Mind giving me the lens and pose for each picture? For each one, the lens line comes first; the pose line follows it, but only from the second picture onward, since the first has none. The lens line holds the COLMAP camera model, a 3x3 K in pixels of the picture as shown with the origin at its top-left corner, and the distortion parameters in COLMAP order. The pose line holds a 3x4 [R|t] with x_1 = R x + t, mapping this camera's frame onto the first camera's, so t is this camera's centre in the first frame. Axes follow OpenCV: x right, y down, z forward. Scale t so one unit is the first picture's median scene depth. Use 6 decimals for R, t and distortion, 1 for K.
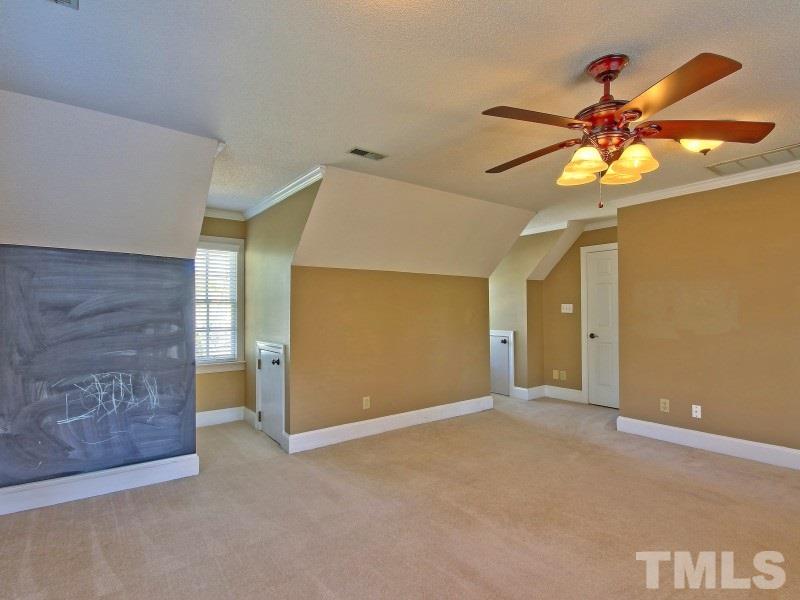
lens RADIAL K [[422.4, 0, 401.2], [0, 422.4, 299.0], [0, 0, 1]] dist [0.000808, 0.000559]
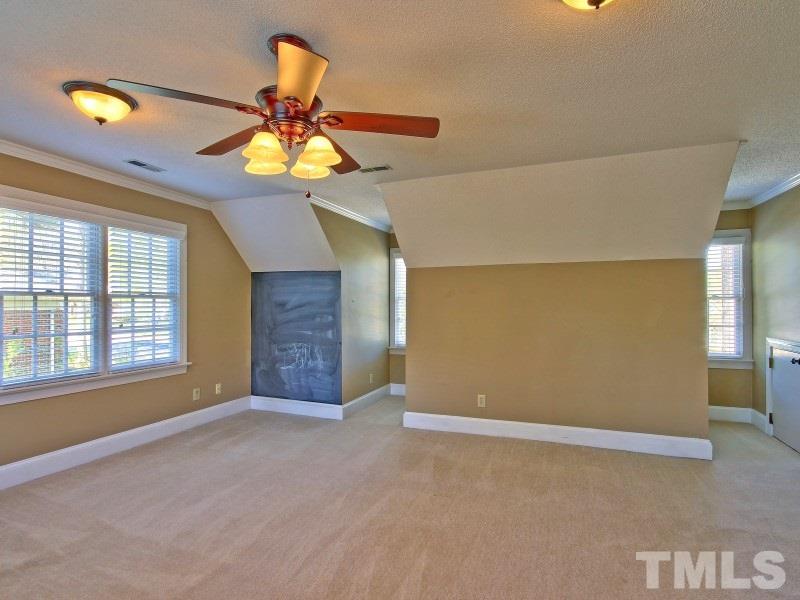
lens RADIAL K [[422.4, 0, 400.8], [0, 422.4, 299.1], [0, 0, 1]] dist [0.000808, 0.000559]
pose [[0.517050, -0.009652, -0.855901, 0.920667], [0.022060, 0.999755, 0.002052, 0.004407], [0.855671, -0.019942, 0.517136, 0.467601]]
